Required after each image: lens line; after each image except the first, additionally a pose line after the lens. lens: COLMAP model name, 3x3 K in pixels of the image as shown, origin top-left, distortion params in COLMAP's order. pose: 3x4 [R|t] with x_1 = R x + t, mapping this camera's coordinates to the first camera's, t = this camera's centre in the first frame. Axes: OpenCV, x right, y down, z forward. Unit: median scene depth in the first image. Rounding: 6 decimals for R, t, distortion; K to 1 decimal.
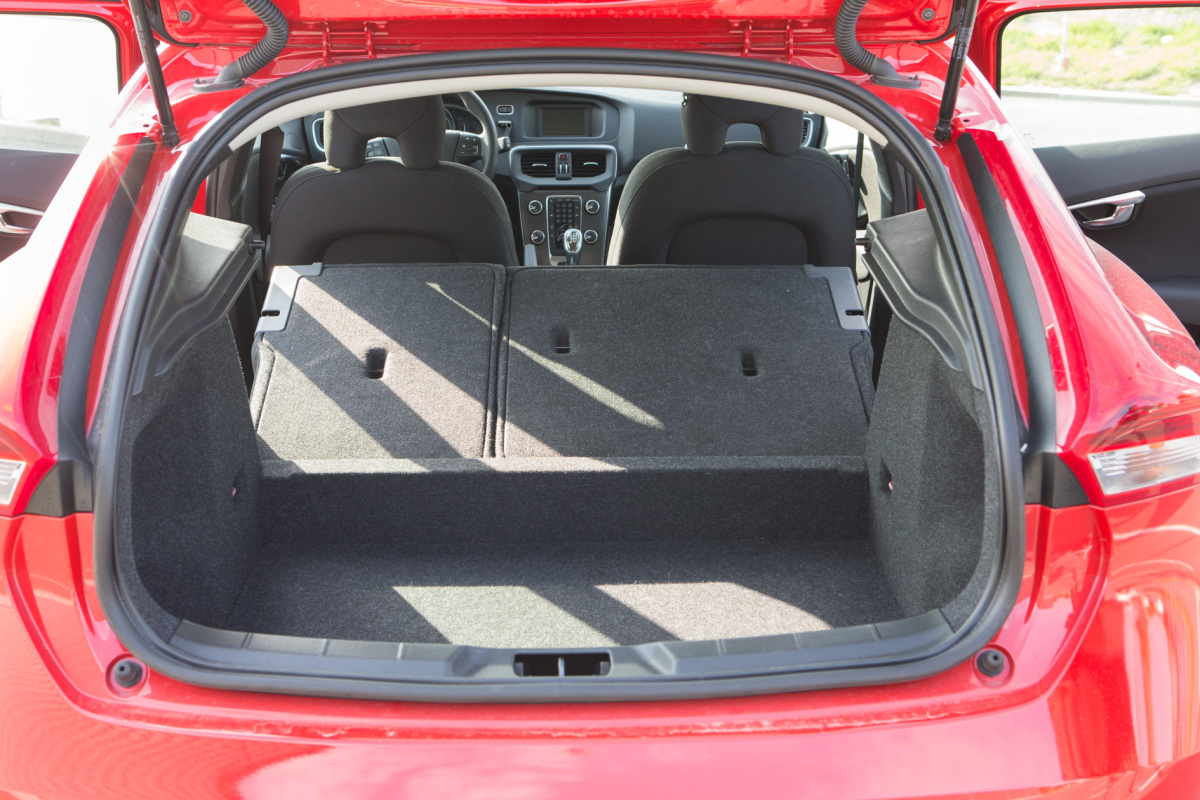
lens RADIAL K [[1514.6, 0, 600.0], [0, 1514.6, 400.0], [0, 0, 1]] dist [-0.011970, -0.011979]
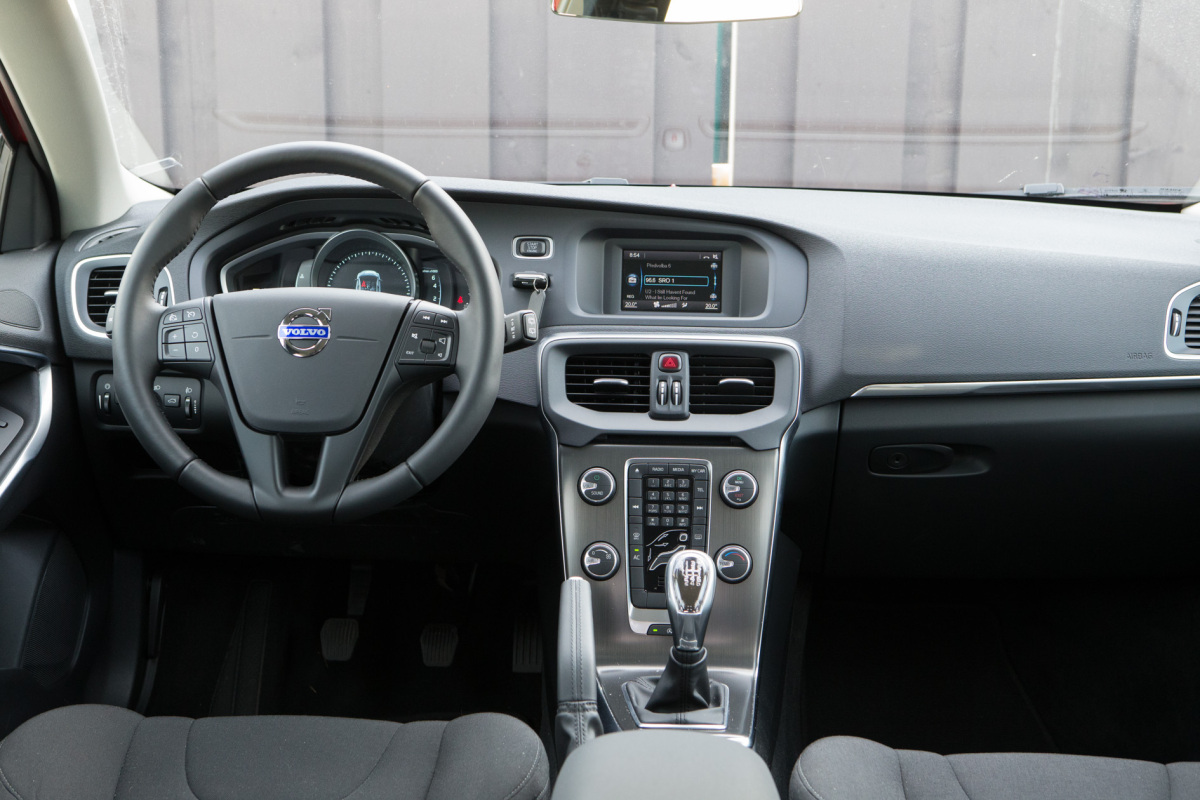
lens RADIAL K [[1806.2, 0, 599.8], [0, 1806.2, 389.1], [0, 0, 1]] dist [0.061444, -0.037632]
pose [[0.998052, 0.024917, -0.057194, -0.015138], [-0.032591, 0.989975, -0.137433, -0.086661], [0.053196, 0.139029, 0.988858, 0.521946]]
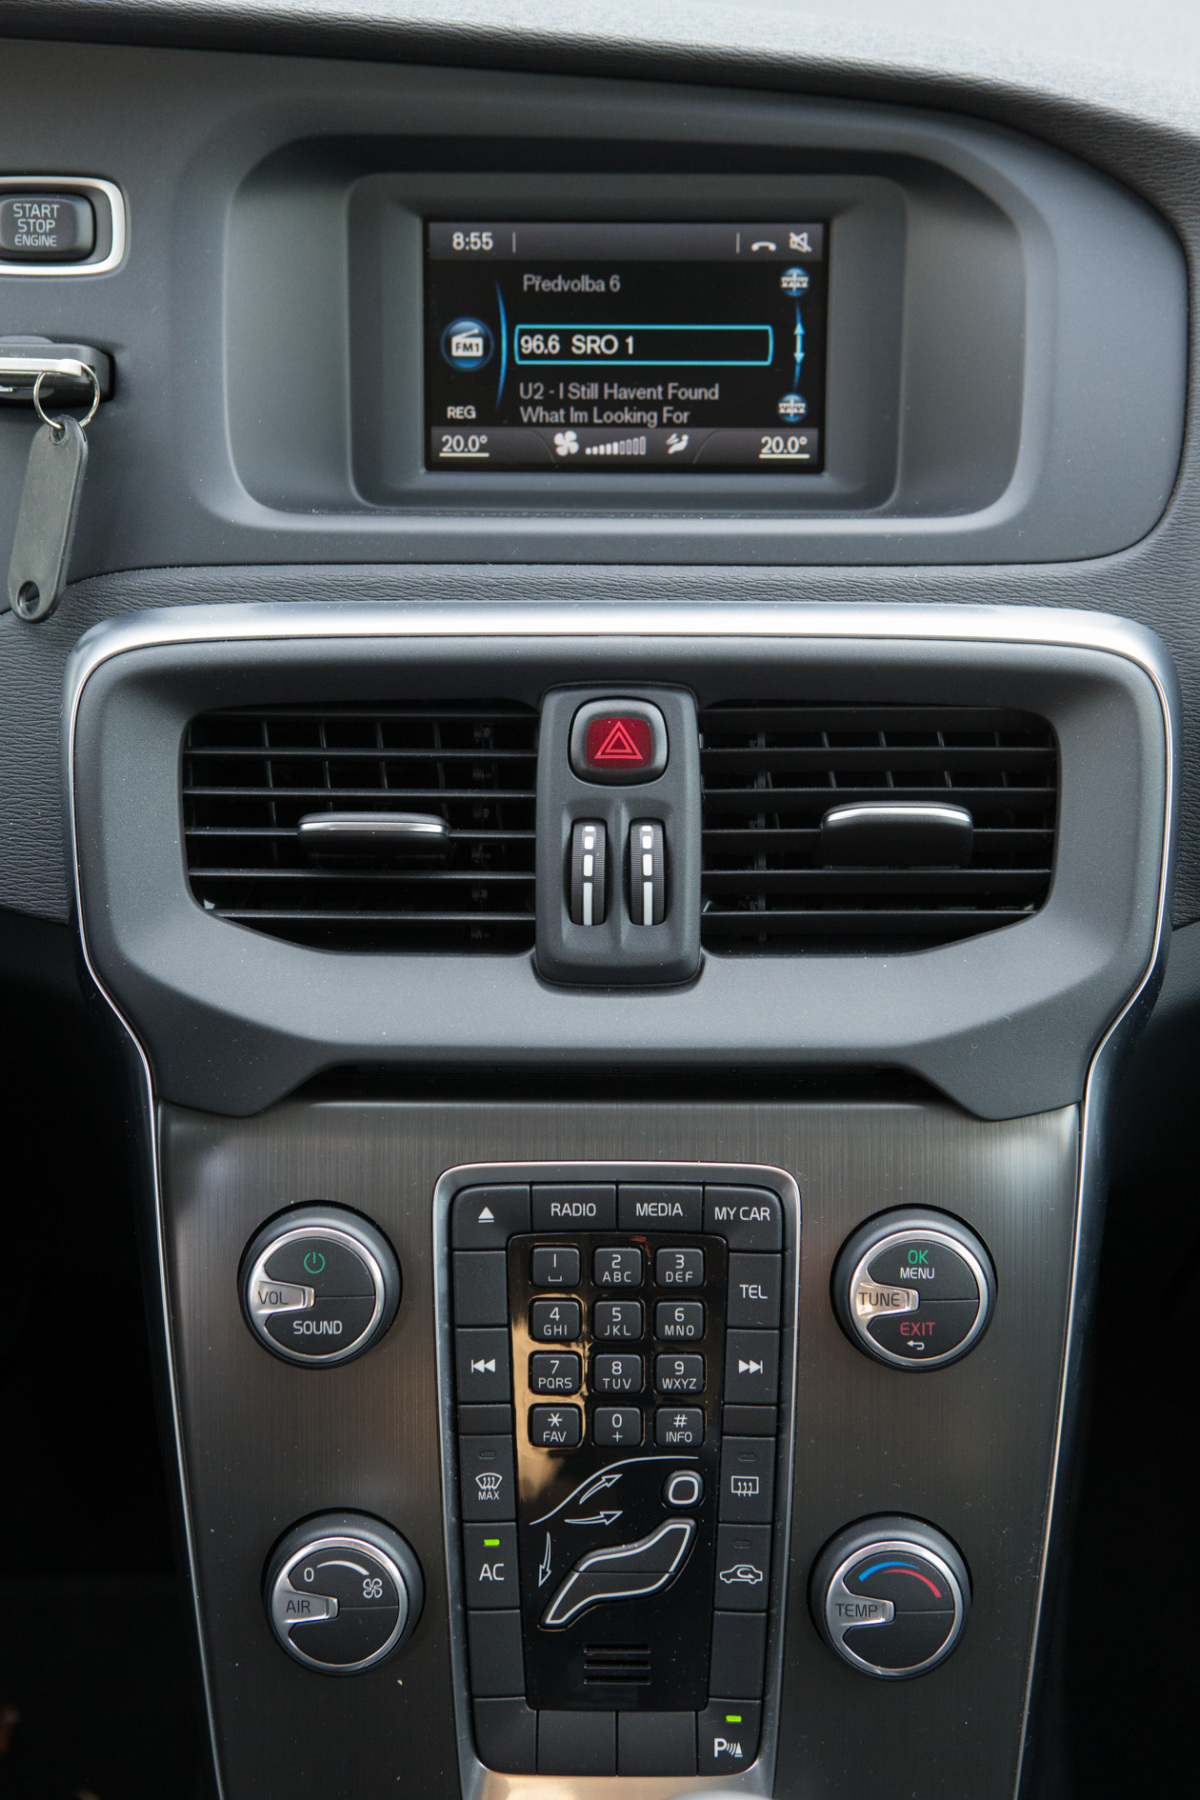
lens RADIAL K [[2795.6, 0, 600.0], [0, 2795.6, 900.0], [0, 0, 1]] dist [0.088336, 0.008065]
pose [[0.999158, 0.014925, -0.038230, -0.018474], [-0.011194, 0.995318, 0.096001, -0.168512], [0.039484, -0.095493, 0.994647, 0.825962]]
